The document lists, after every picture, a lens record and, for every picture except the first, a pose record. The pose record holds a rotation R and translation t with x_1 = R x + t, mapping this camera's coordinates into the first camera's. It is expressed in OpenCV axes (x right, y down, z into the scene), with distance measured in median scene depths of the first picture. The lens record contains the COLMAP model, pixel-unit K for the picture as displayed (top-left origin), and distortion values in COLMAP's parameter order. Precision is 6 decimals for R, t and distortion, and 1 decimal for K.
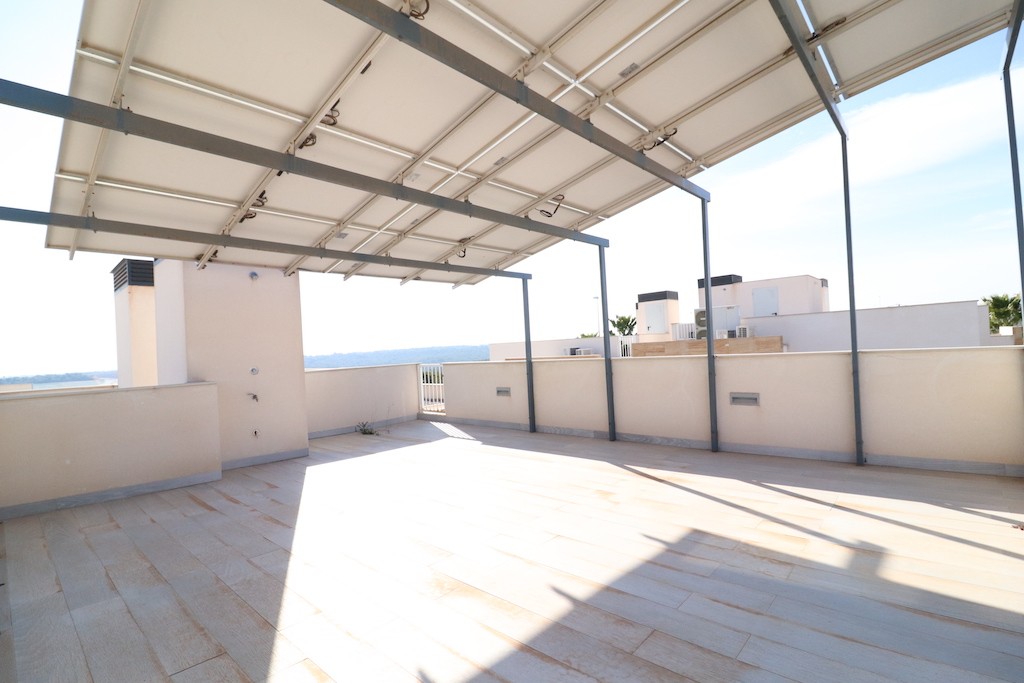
lens RADIAL K [[477.0, 0, 511.1], [0, 477.0, 342.3], [0, 0, 1]] dist [-0.002968, -0.008488]
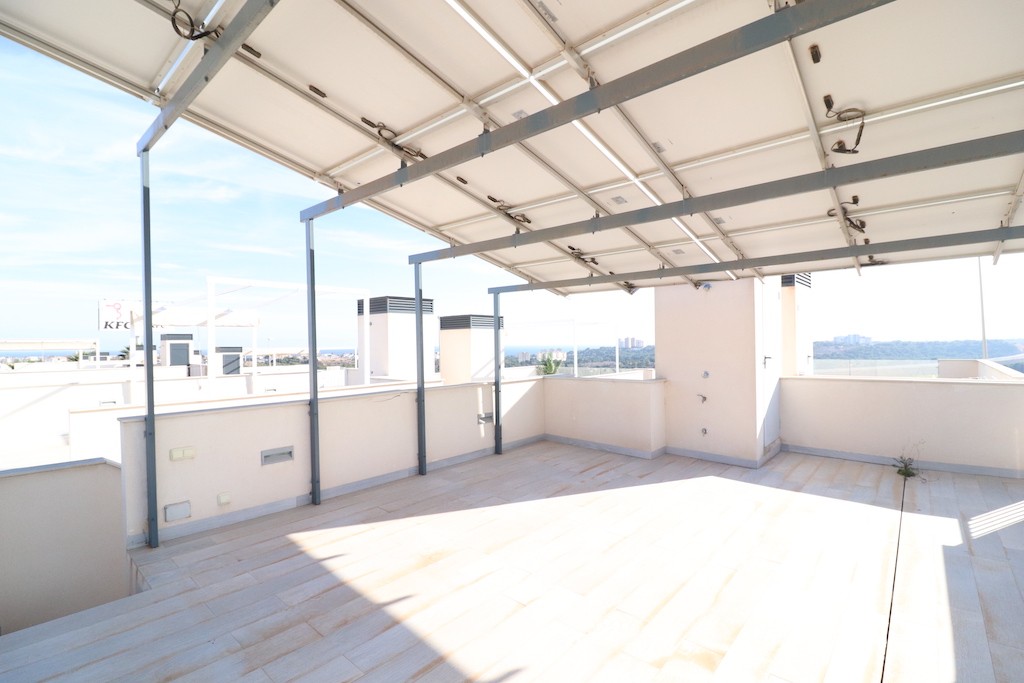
lens RADIAL K [[477.0, 0, 511.2], [0, 477.0, 342.1], [0, 0, 1]] dist [-0.002968, -0.008488]
pose [[0.005202, 0.050373, -0.998717, 1.161111], [0.028017, 0.998331, 0.050500, -0.176530], [0.999594, -0.028244, 0.003782, 1.149153]]
